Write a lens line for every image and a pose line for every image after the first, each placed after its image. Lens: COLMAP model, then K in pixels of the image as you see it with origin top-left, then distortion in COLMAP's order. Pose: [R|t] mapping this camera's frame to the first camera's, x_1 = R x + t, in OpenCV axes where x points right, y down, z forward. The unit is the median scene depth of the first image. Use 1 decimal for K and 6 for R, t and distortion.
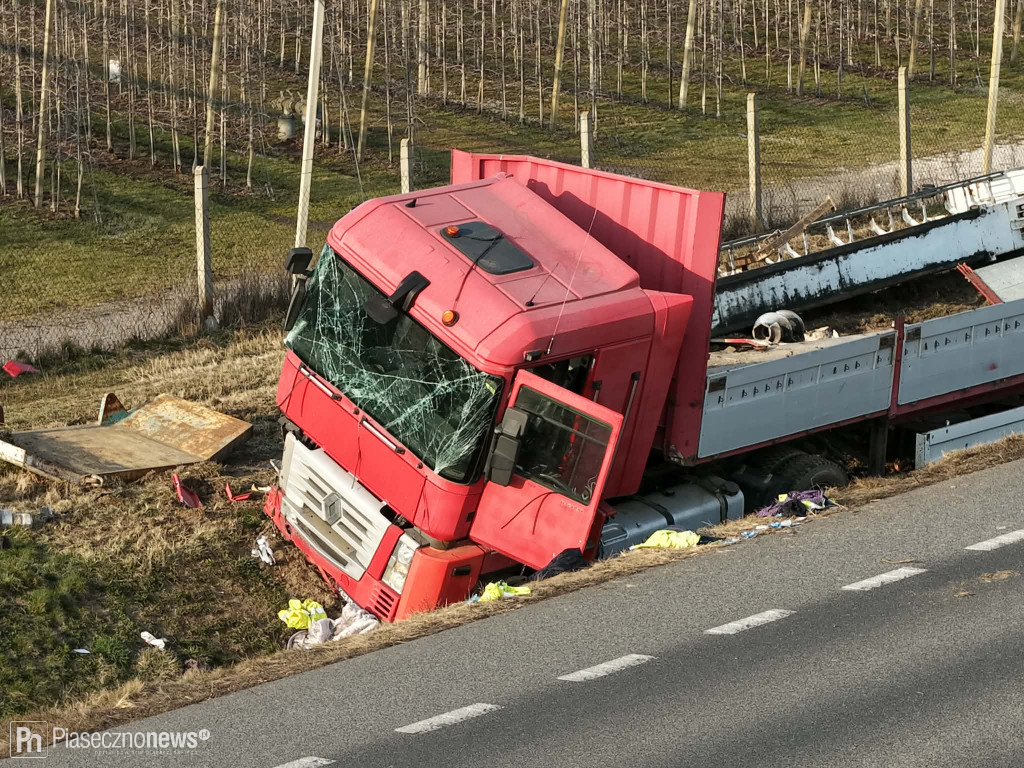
lens RADIAL K [[4801.2, 0, 512.0], [0, 4801.2, 384.0], [0, 0, 1]] dist [-0.175036, -1.741519]
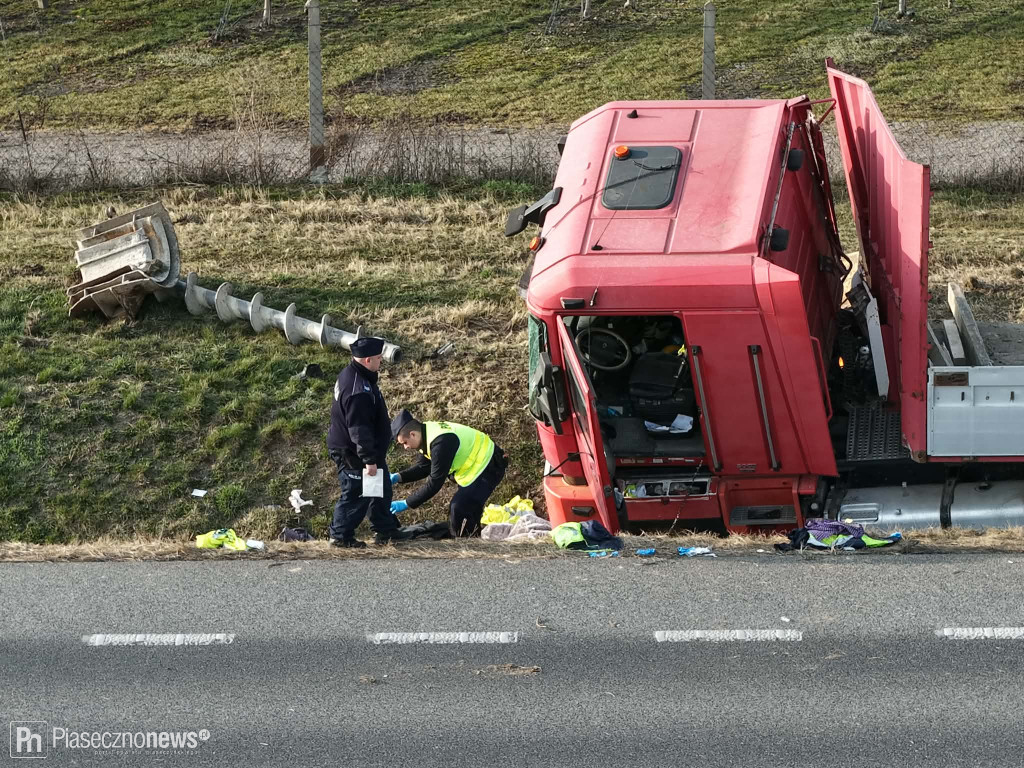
lens RADIAL K [[4801.2, 0, 512.0], [0, 4801.2, 384.0], [0, 0, 1]] dist [-0.175036, -1.741519]
pose [[0.549045, 0.231283, -0.803155, 0.725281], [-0.117295, 0.972762, 0.199941, -0.169967], [0.827521, -0.015571, 0.561218, 0.463776]]
